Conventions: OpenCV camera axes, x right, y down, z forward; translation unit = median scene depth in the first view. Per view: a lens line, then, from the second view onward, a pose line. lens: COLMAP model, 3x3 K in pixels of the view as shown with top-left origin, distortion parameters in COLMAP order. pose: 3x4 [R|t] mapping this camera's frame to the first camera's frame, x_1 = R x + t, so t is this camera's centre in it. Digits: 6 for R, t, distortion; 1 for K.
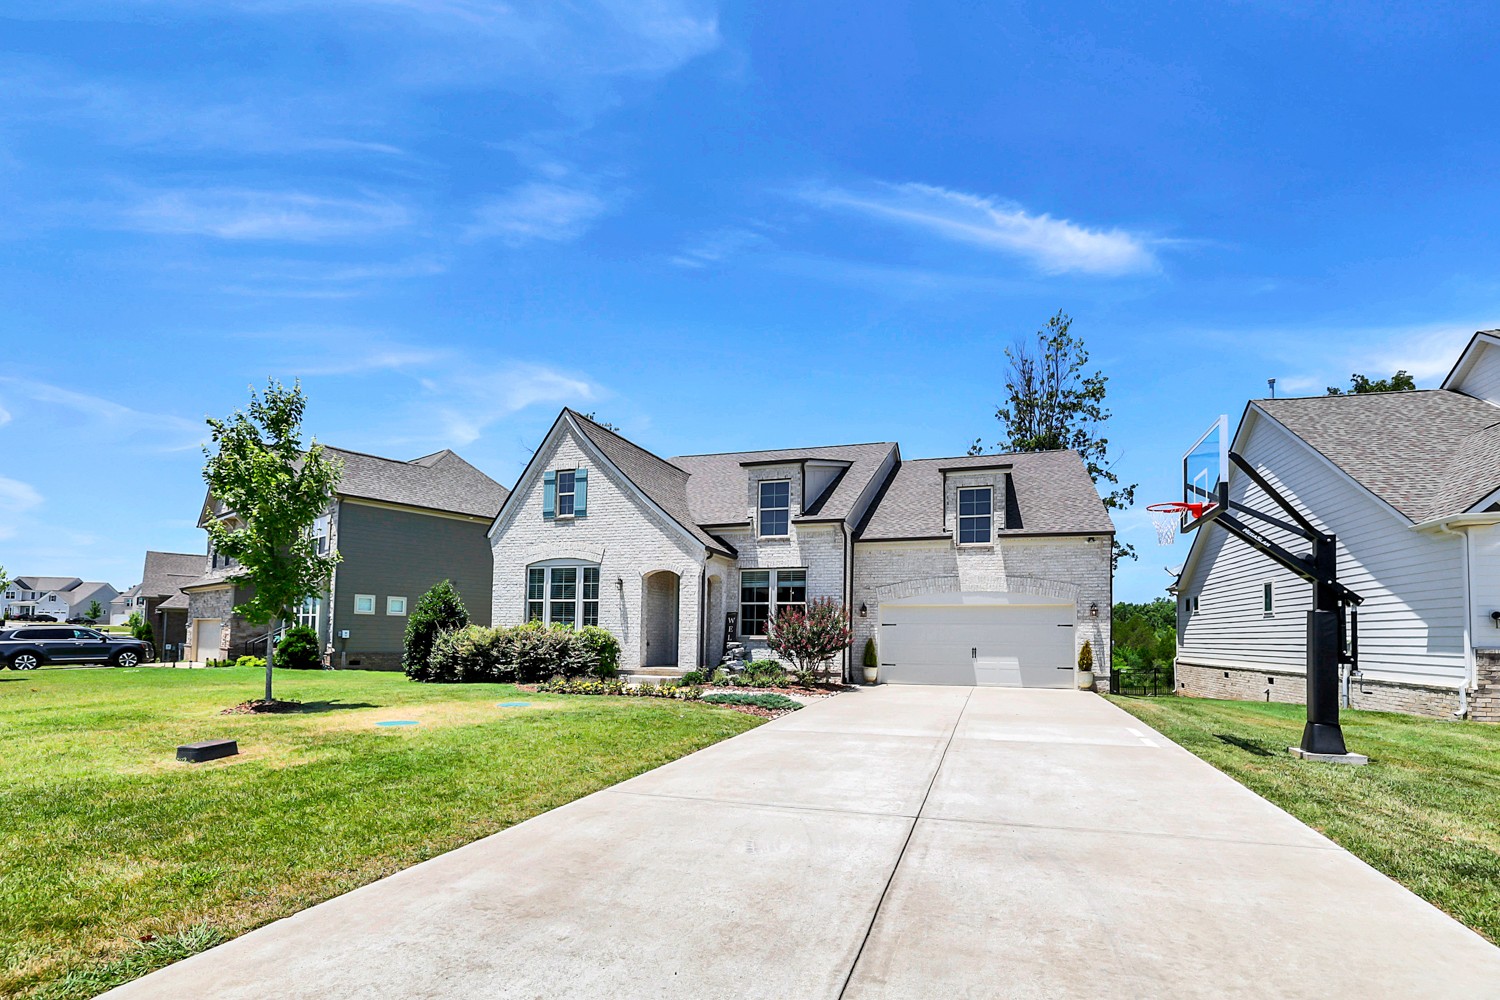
lens RADIAL K [[657.3, 0, 772.9], [0, 657.3, 548.1], [0, 0, 1]] dist [-0.043720, 0.005320]
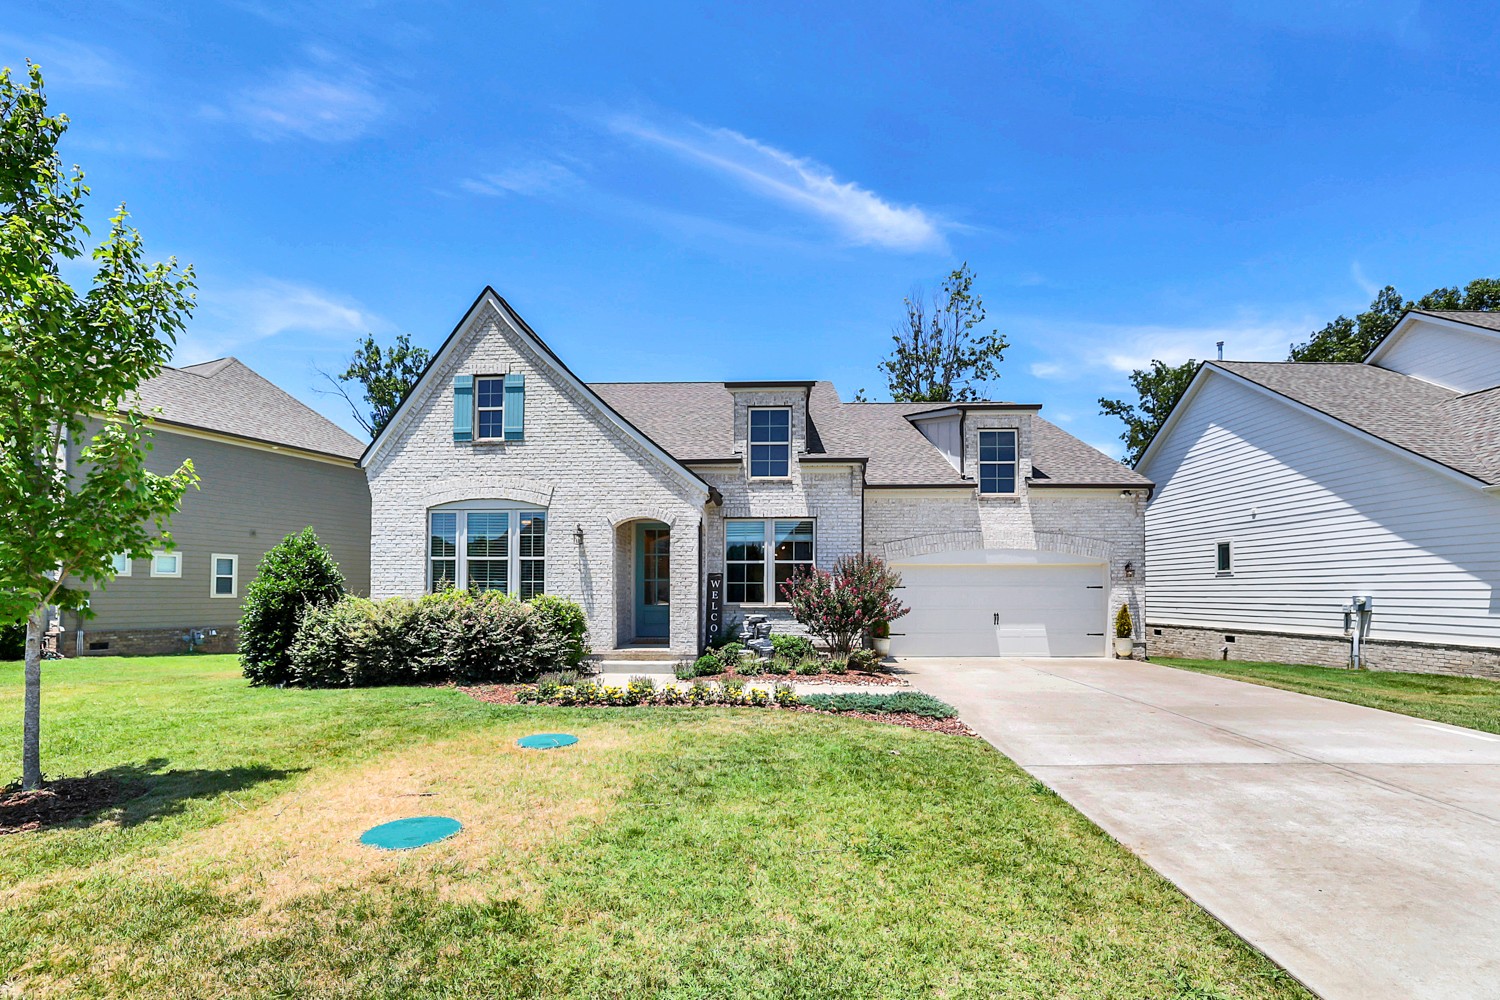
lens RADIAL K [[657.0, 0, 732.7], [0, 657.0, 526.5], [0, 0, 1]] dist [-0.031503, 0.000389]
pose [[0.966618, 0.013527, 0.255864, -0.242951], [-0.022711, 0.999198, 0.032971, 0.015653], [-0.255213, -0.037681, 0.966150, 0.245511]]
